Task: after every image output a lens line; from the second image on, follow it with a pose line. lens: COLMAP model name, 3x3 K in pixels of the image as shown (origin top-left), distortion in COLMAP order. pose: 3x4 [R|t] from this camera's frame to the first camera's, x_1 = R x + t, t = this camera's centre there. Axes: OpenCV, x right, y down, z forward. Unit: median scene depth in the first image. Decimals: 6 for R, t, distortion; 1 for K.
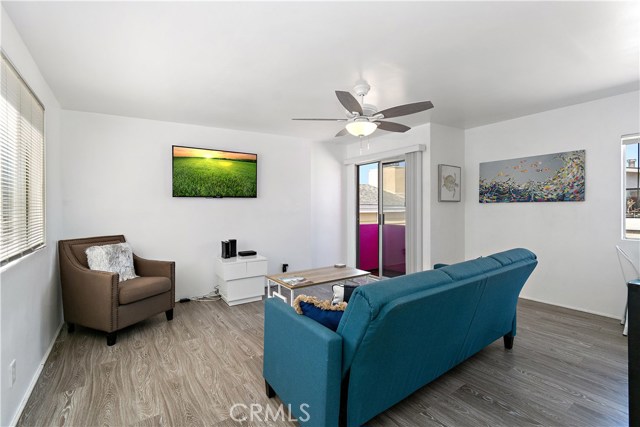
lens RADIAL K [[286.9, 0, 325.3], [0, 286.9, 212.4], [0, 0, 1]] dist [-0.001127, -0.000282]
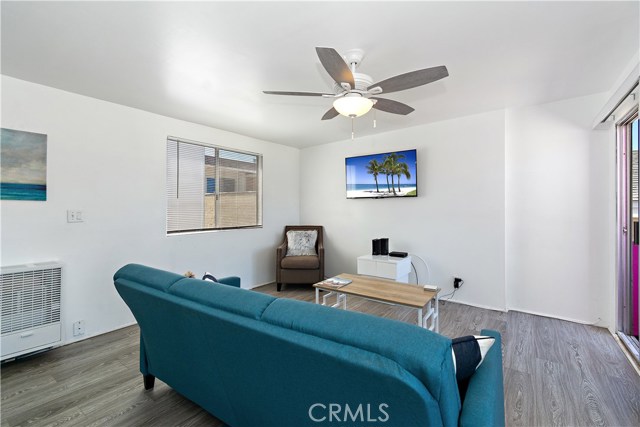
lens RADIAL K [[281.6, 0, 327.9], [0, 281.6, 211.5], [0, 0, 1]] dist [0.039429, -0.032590]
pose [[0.315221, 0.015604, -0.948890, 0.646238], [-0.006375, 0.999877, 0.014325, -0.016739], [0.948997, 0.001534, 0.315282, 0.547617]]
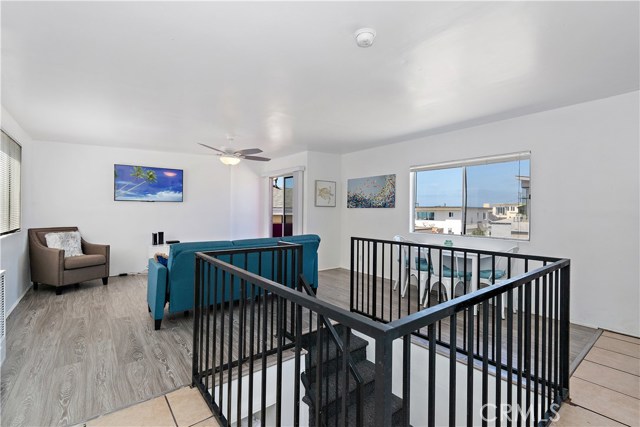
lens RADIAL K [[281.6, 0, 327.9], [0, 281.6, 211.5], [0, 0, 1]] dist [0.039429, -0.032590]
pose [[0.998383, 0.013321, 0.055259, 0.457484], [-0.012883, 0.999883, -0.008264, -0.002702], [-0.055363, 0.007538, 0.998438, -0.469002]]
